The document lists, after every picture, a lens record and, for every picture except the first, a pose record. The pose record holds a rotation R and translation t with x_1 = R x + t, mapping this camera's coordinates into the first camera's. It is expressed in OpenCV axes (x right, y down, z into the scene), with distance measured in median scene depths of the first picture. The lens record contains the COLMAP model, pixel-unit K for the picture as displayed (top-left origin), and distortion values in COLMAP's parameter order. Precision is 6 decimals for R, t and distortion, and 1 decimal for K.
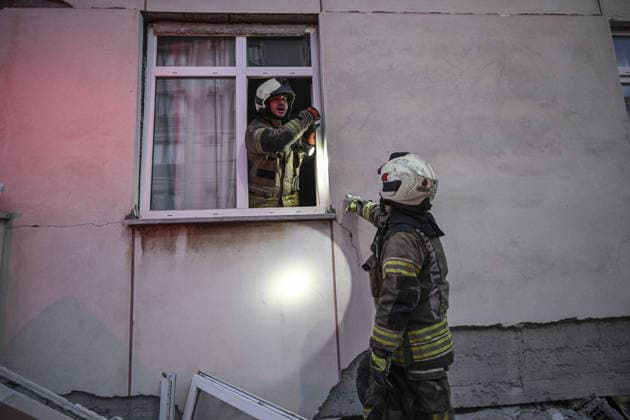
lens RADIAL K [[419.3, 0, 318.5], [0, 419.3, 209.0], [0, 0, 1]] dist [0.001534, -0.000474]
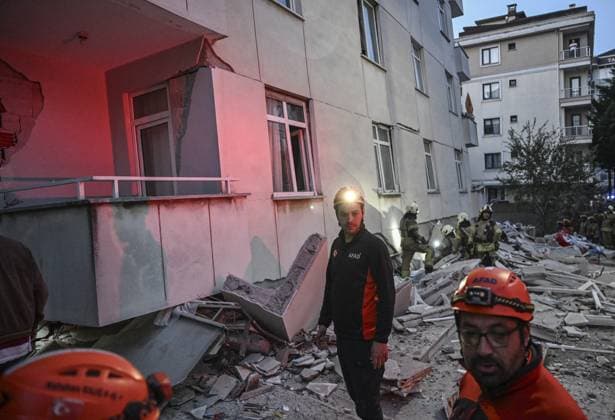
lens RADIAL K [[441.5, 0, 328.8], [0, 441.5, 204.9], [0, 0, 1]] dist [-0.001122, -0.000641]
pose [[0.559833, 0.002391, 0.828602, -1.929348], [-0.089271, 0.994349, 0.057445, -0.079438], [-0.823782, -0.106130, 0.556883, -0.392921]]
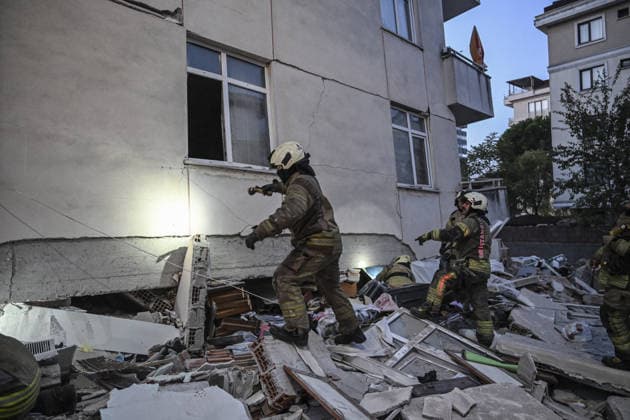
lens RADIAL K [[420.8, 0, 314.4], [0, 420.8, 210.0], [0, 0, 1]] dist [-0.000627, -0.002689]
pose [[0.782443, 0.058111, 0.620005, 1.411152], [-0.094604, 0.995172, 0.026116, 0.046175], [-0.615494, -0.079090, 0.784163, -0.360142]]
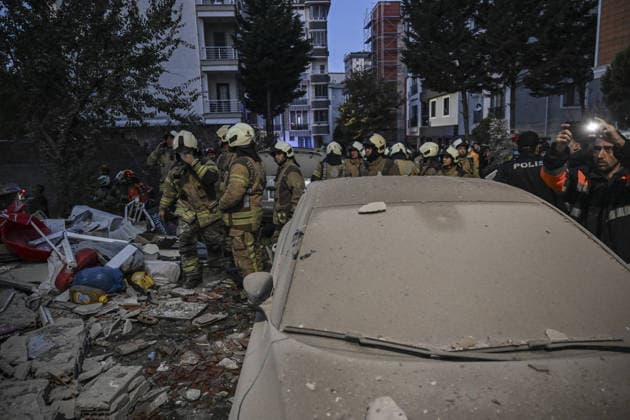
lens RADIAL K [[419.3, 0, 318.5], [0, 419.3, 209.0], [0, 0, 1]] dist [0.001534, -0.000474]
pose [[-0.055751, -0.112070, 0.992135, 2.824598], [-0.081902, 0.990845, 0.107322, 0.056189], [-0.995080, -0.075274, -0.064420, -0.733920]]
